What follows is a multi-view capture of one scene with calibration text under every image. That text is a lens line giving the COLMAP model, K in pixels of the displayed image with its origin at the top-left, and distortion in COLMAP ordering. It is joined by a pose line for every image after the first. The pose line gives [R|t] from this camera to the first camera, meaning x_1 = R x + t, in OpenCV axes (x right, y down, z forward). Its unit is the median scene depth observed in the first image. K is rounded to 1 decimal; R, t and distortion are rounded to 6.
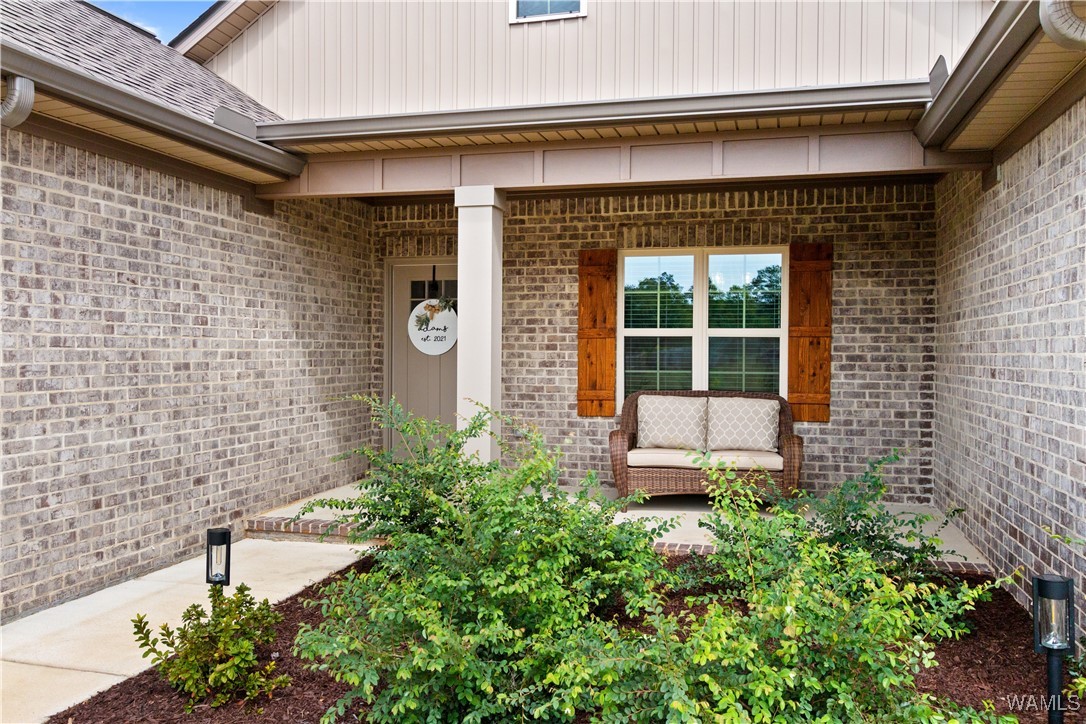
lens RADIAL K [[857.9, 0, 541.5], [0, 857.9, 361.4], [0, 0, 1]] dist [-0.001279, -0.001875]
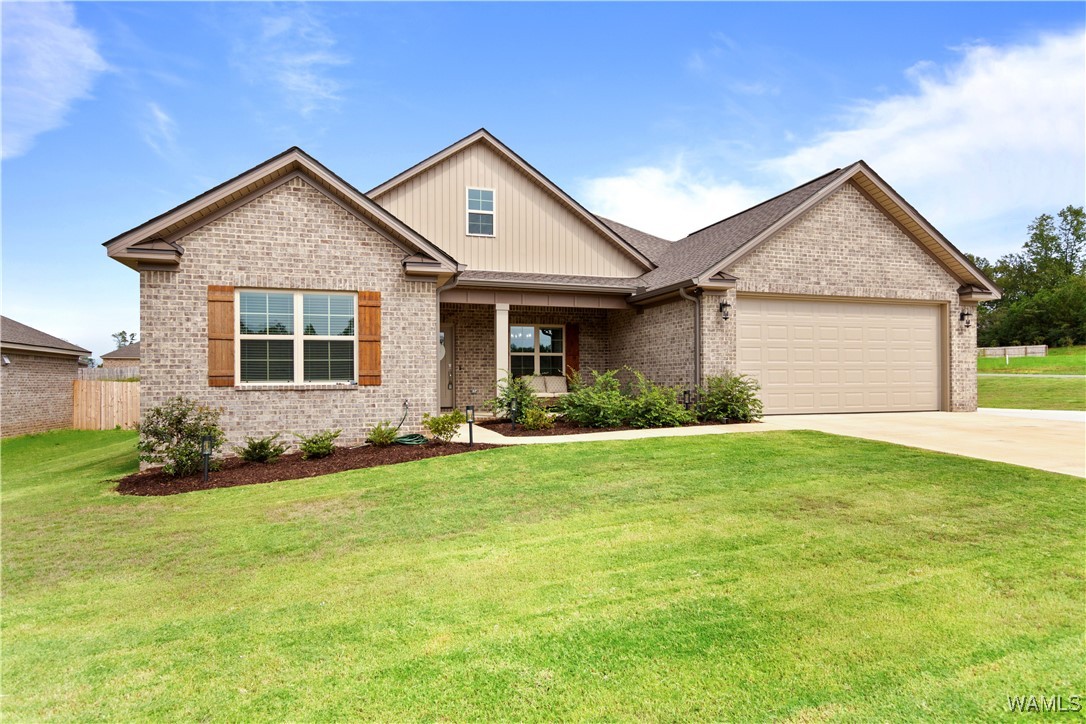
lens RADIAL K [[619.1, 0, 532.7], [0, 619.1, 381.3], [0, 0, 1]] dist [0.015617, -0.002590]
pose [[0.849527, -0.009228, 0.527465, -1.133425], [0.018182, 0.999765, -0.011793, 0.099439], [-0.527232, 0.019609, 0.849495, -0.913802]]
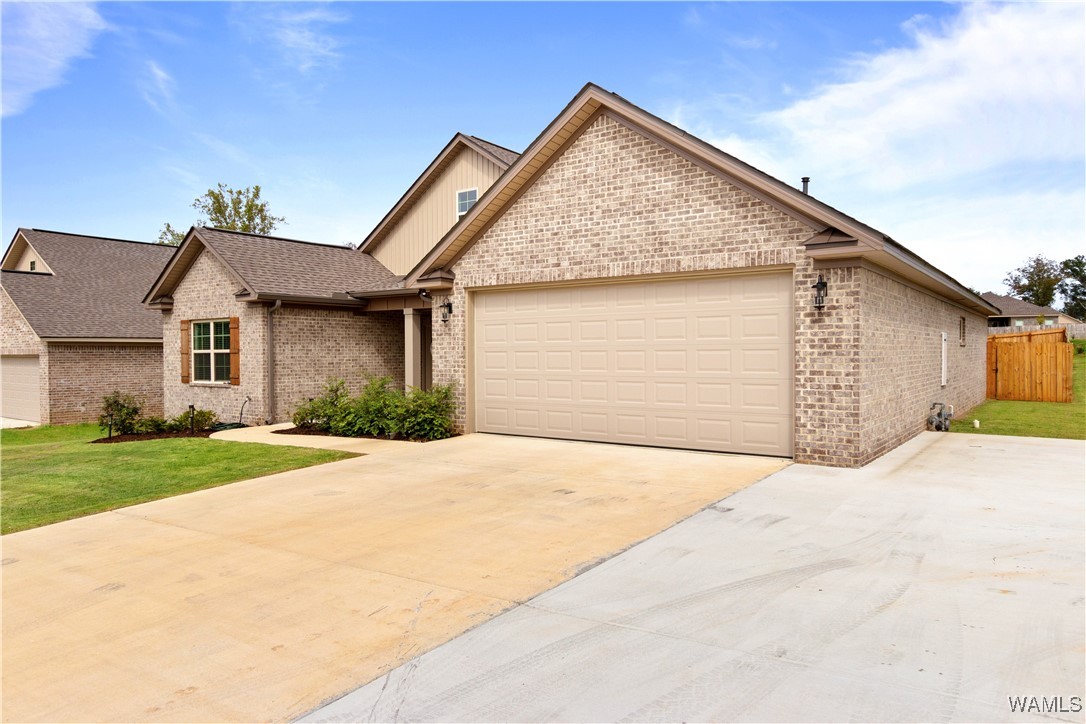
lens RADIAL K [[690.4, 0, 545.6], [0, 690.4, 361.7], [0, 0, 1]] dist [0.003248, -0.002097]
pose [[0.937374, -0.006044, -0.348273, 1.309257], [0.005518, 0.999982, -0.002500, 0.010109], [0.348282, 0.000421, 0.937390, -1.271642]]
